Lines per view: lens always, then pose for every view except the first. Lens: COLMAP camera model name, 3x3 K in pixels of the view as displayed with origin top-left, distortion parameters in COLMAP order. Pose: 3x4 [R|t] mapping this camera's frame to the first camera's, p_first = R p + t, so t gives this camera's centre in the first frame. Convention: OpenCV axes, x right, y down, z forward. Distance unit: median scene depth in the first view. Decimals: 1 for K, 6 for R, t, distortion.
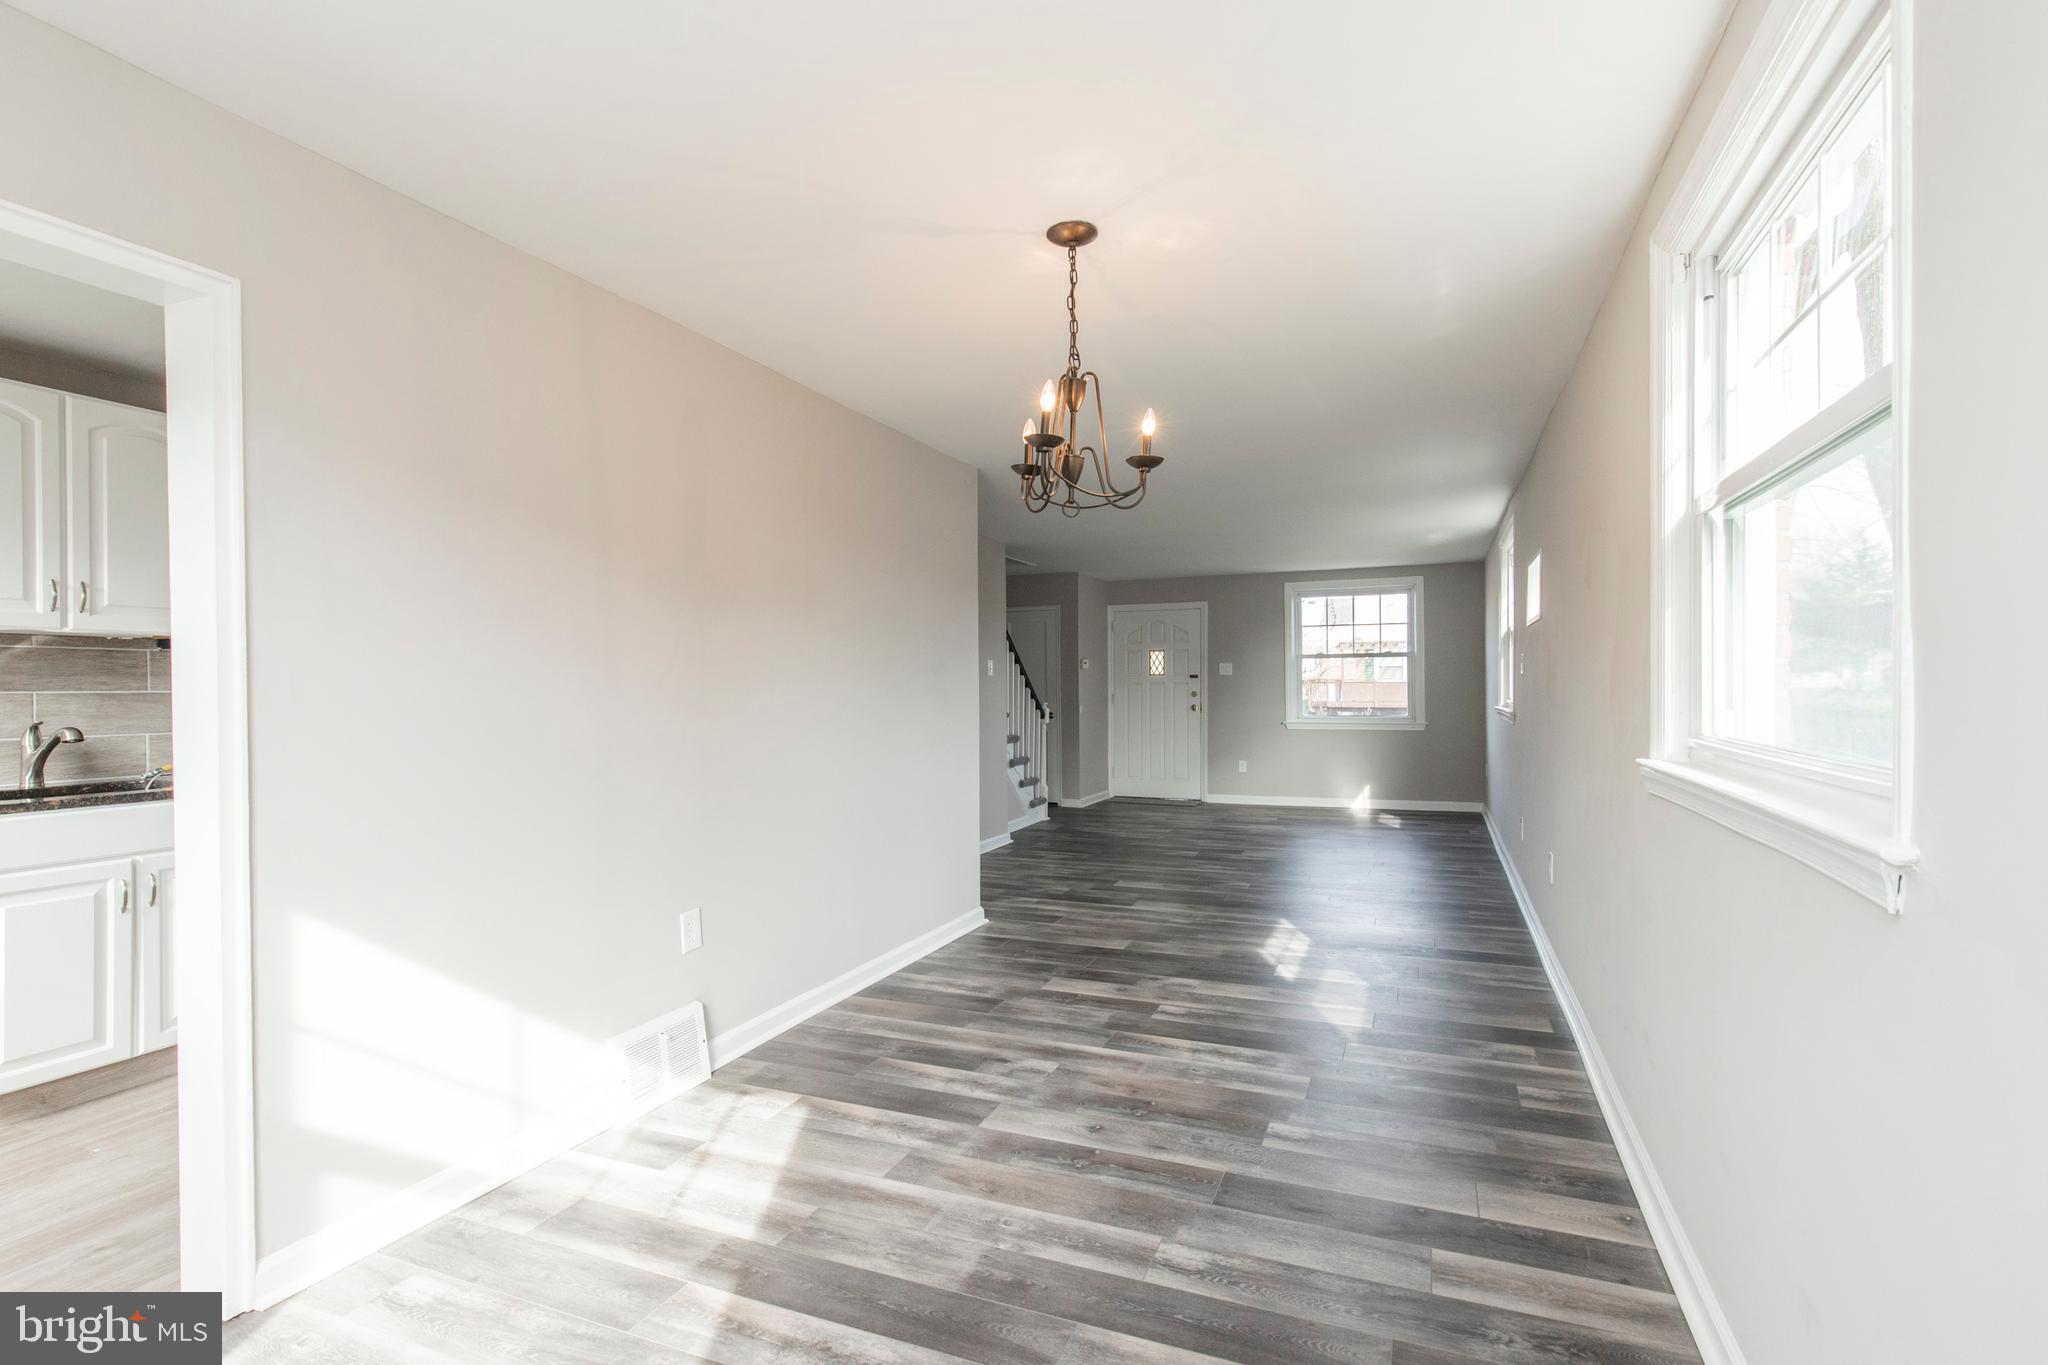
lens RADIAL K [[947.7, 0, 1028.8], [0, 947.7, 688.8], [0, 0, 1]] dist [0.022441, -0.000342]
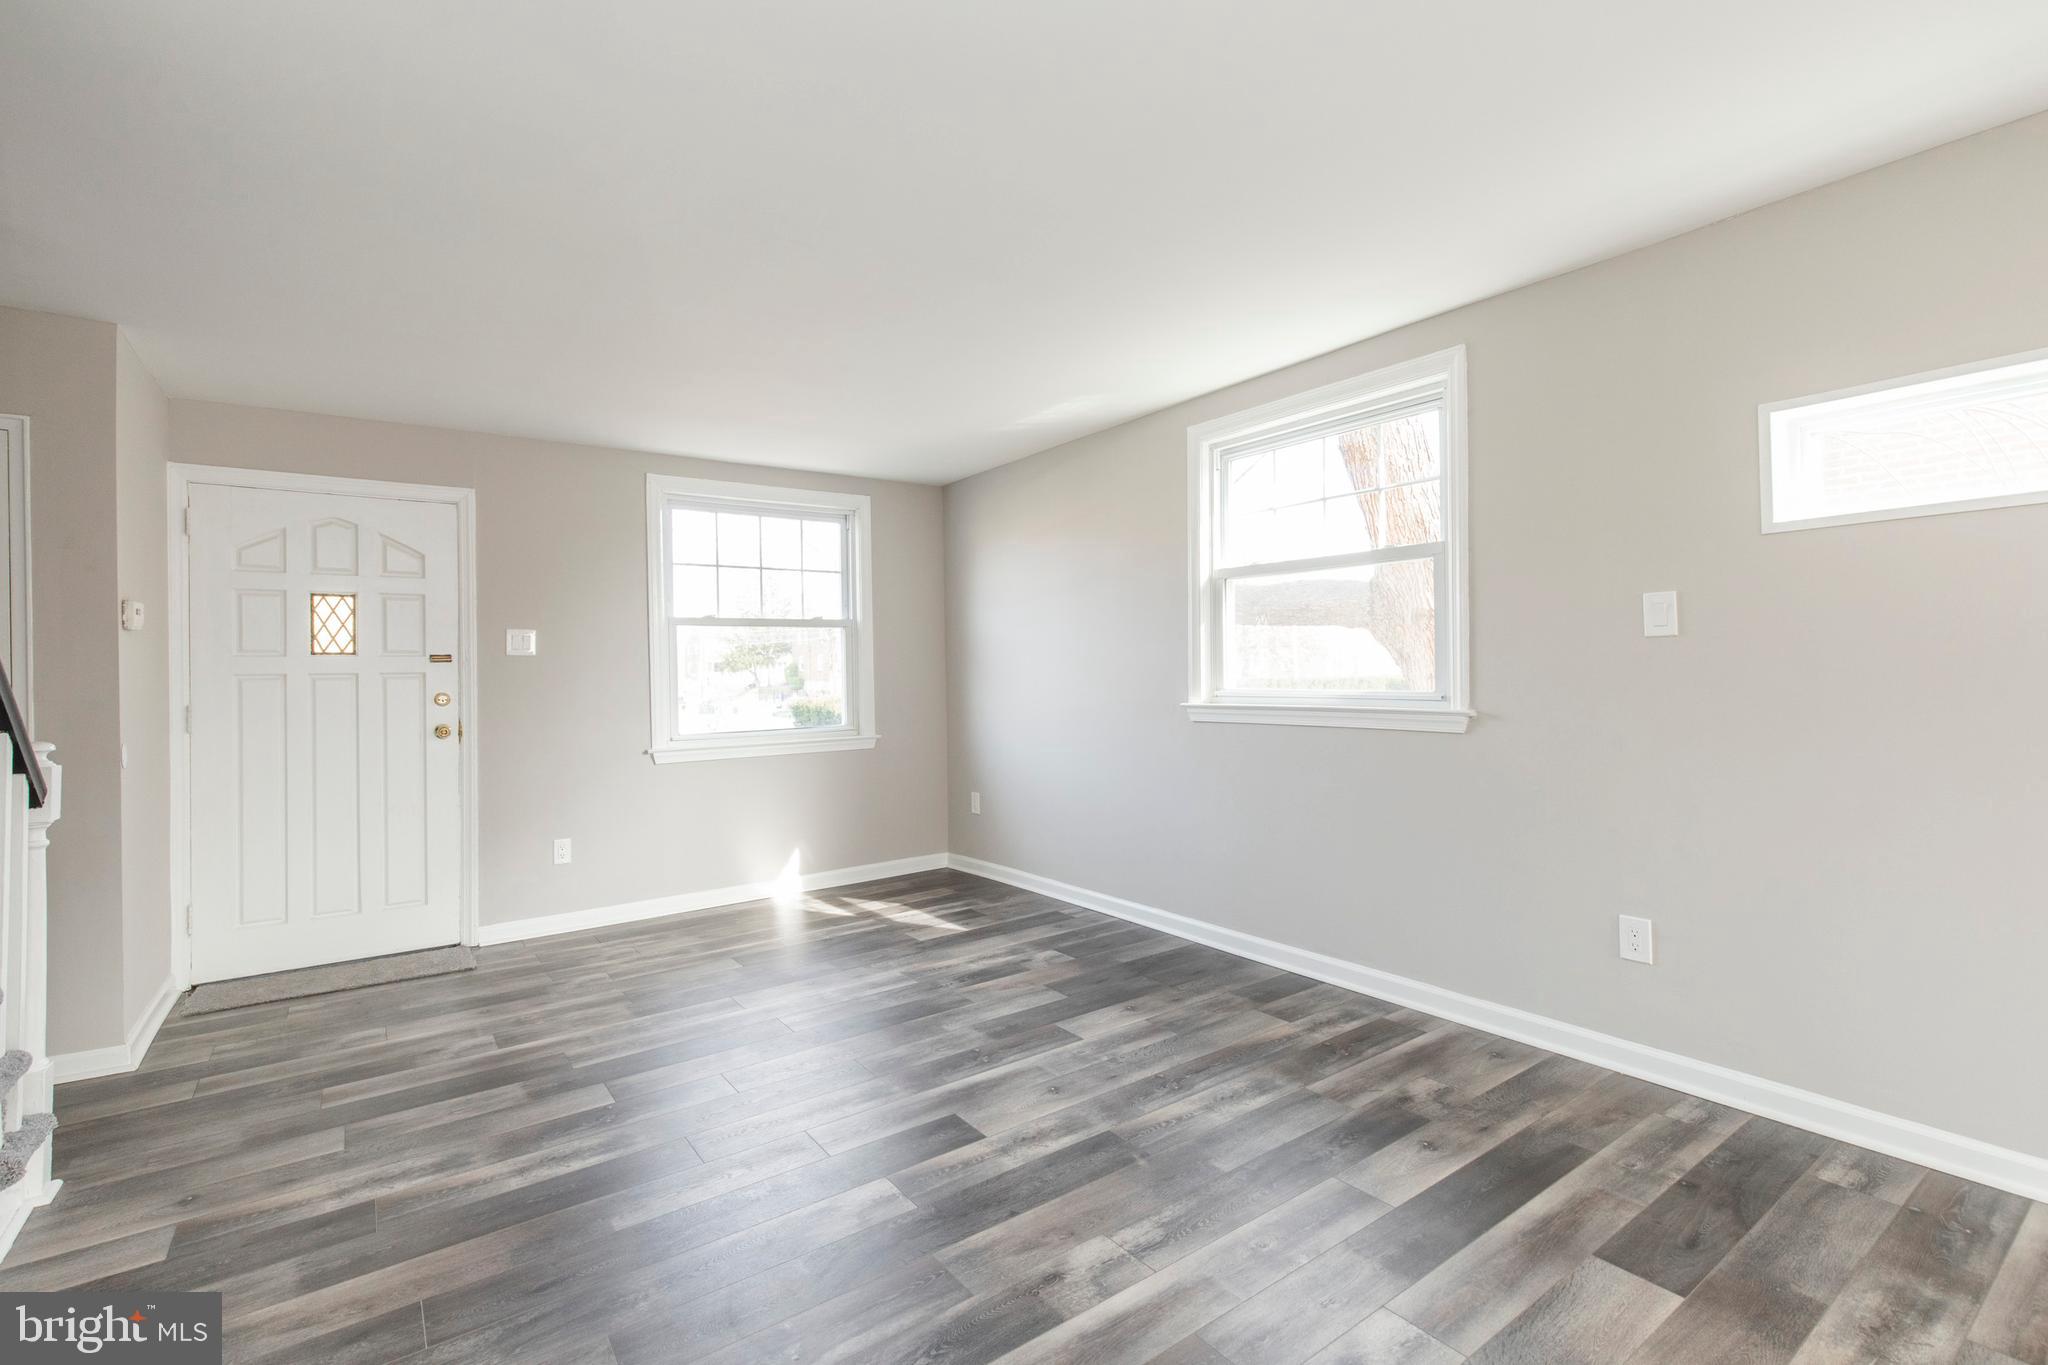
lens RADIAL K [[947.7, 0, 1023.6], [0, 947.7, 663.8], [0, 0, 1]] dist [0.022441, -0.000342]
pose [[0.532500, 0.004052, 0.846421, -0.146269], [0.018722, 0.999688, -0.016564, 0.004807], [-0.846223, 0.024667, 0.532257, 1.547235]]
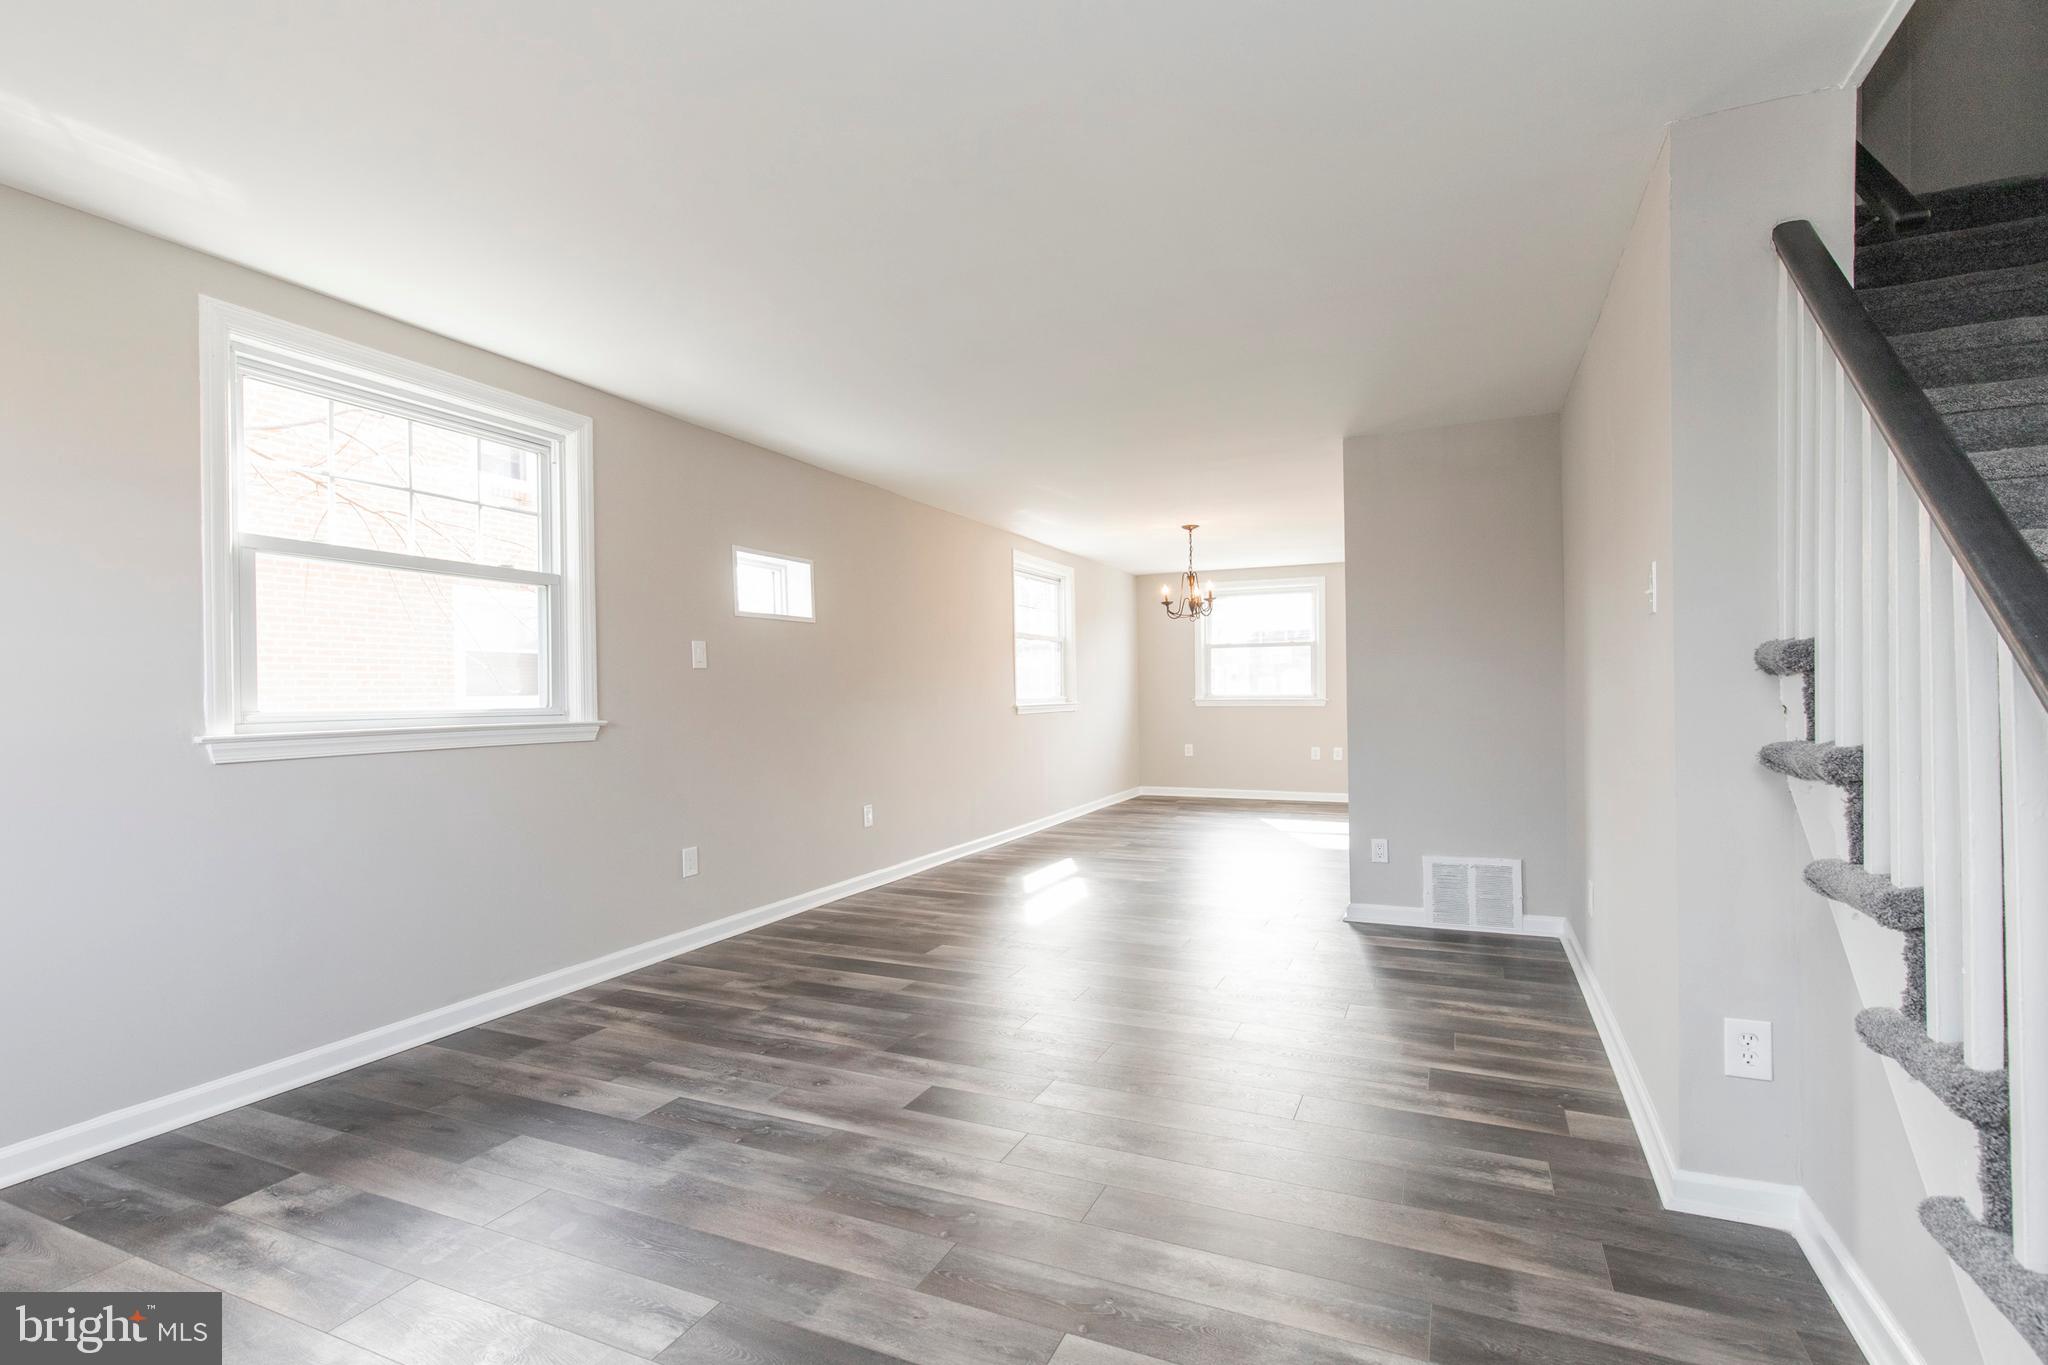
lens RADIAL K [[947.7, 0, 945.0], [0, 947.7, 695.0], [0, 0, 1]] dist [0.022441, -0.000342]
pose [[-0.992978, 0.022235, 0.116187, 0.332471], [0.023061, 0.999717, 0.005768, 0.015536], [-0.116026, 0.008406, -0.993211, 2.741659]]
